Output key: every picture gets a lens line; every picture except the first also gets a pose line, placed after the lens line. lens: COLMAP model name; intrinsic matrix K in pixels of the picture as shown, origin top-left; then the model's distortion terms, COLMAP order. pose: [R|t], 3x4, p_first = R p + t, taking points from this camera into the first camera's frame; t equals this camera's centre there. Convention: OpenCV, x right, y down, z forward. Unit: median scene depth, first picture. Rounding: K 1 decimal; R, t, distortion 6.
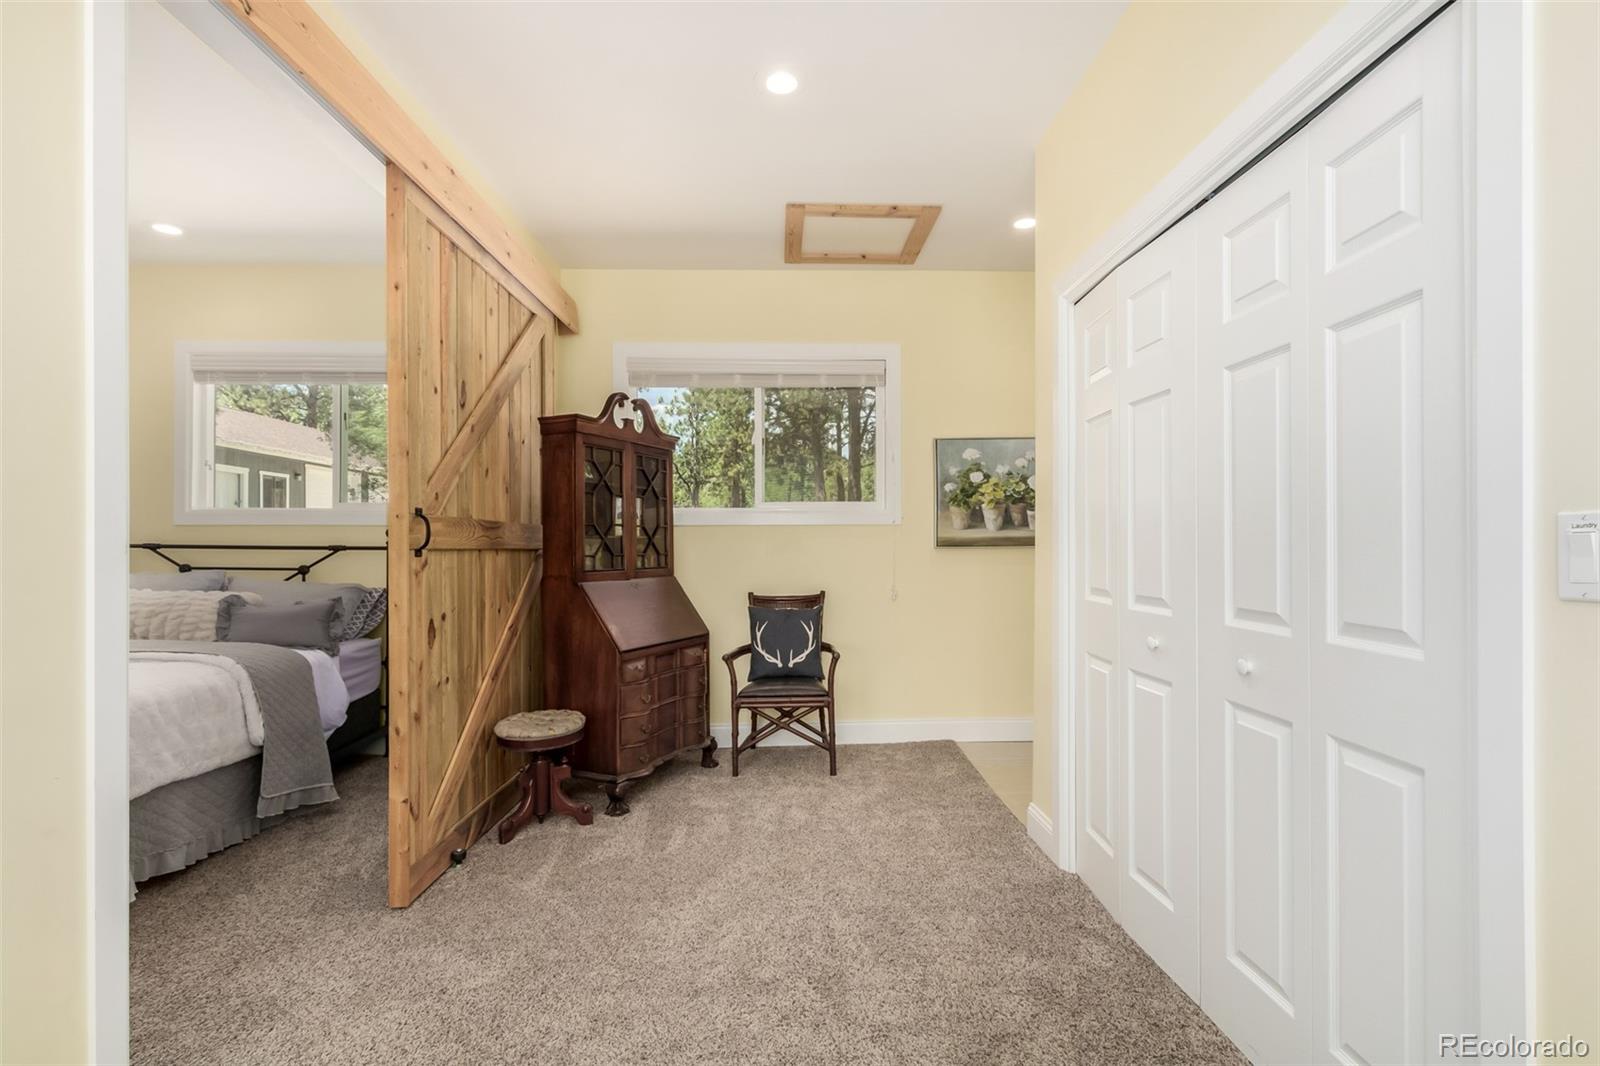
lens RADIAL K [[733.3, 0, 805.6], [0, 733.3, 539.5], [0, 0, 1]] dist [0.002728, -0.000036]
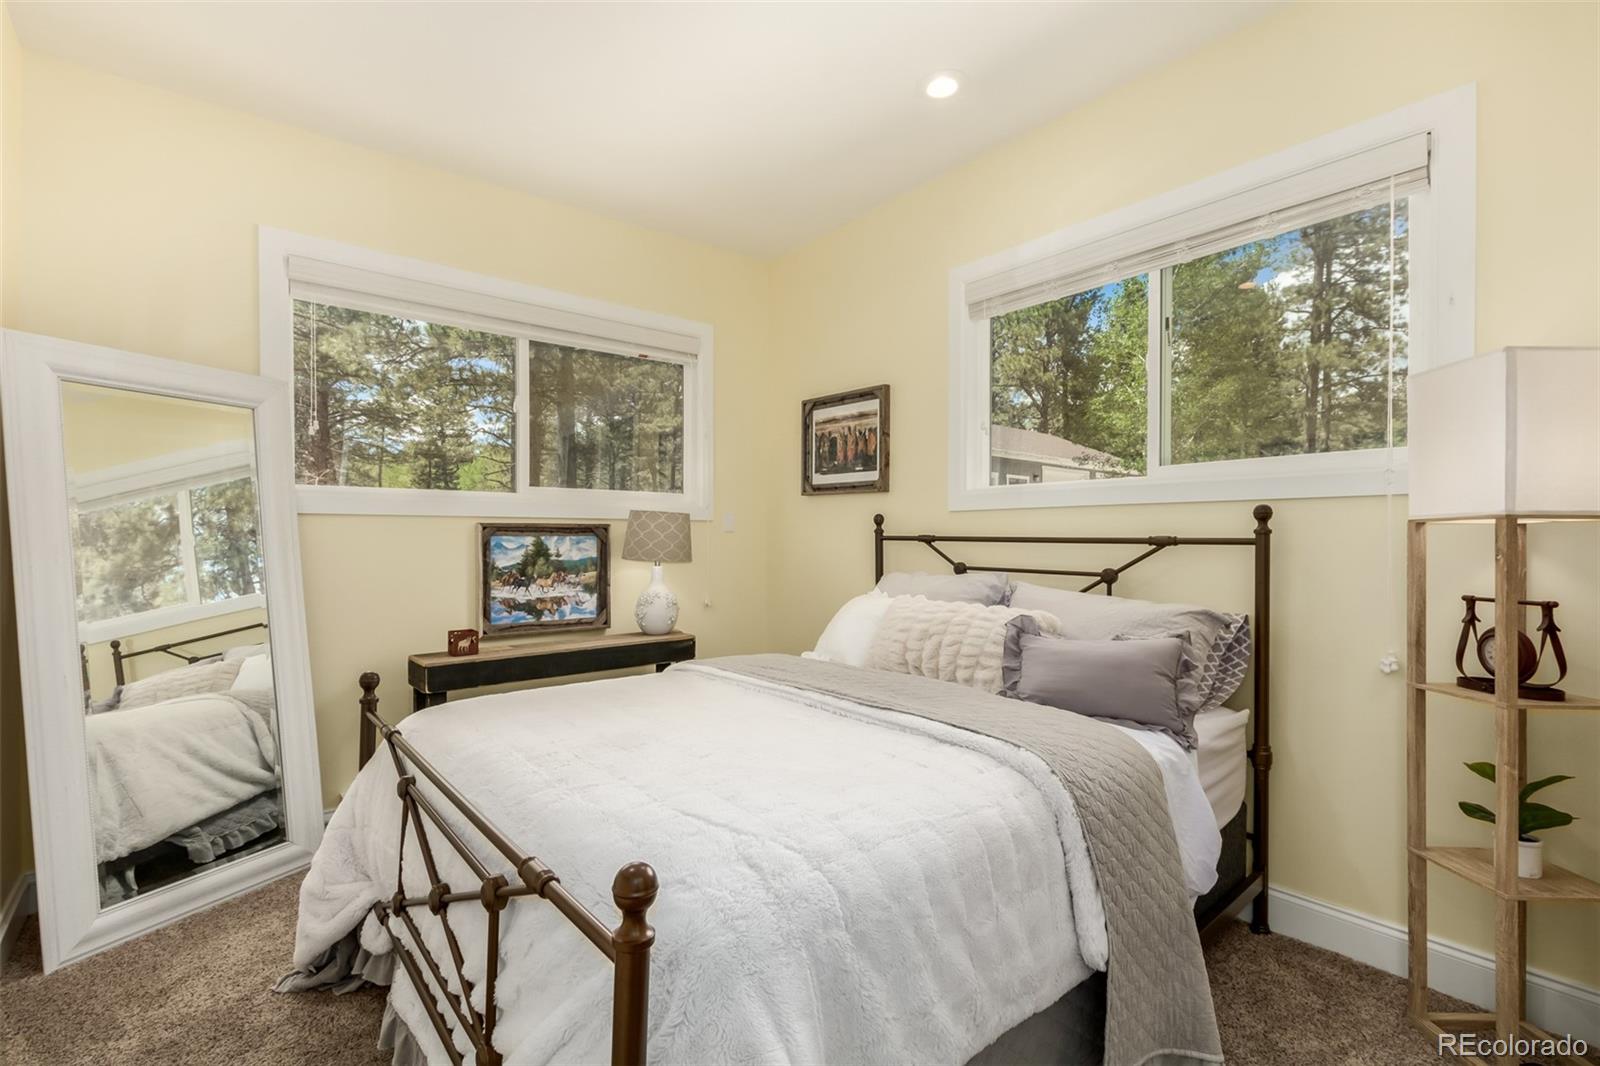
lens RADIAL K [[733.3, 0, 803.0], [0, 733.3, 539.9], [0, 0, 1]] dist [0.002728, -0.000036]
pose [[0.620803, 0.000209, -0.783966, -0.415879], [0.000638, 0.999999, 0.000773, 0.011566], [0.783966, -0.000980, 0.620803, 0.477141]]
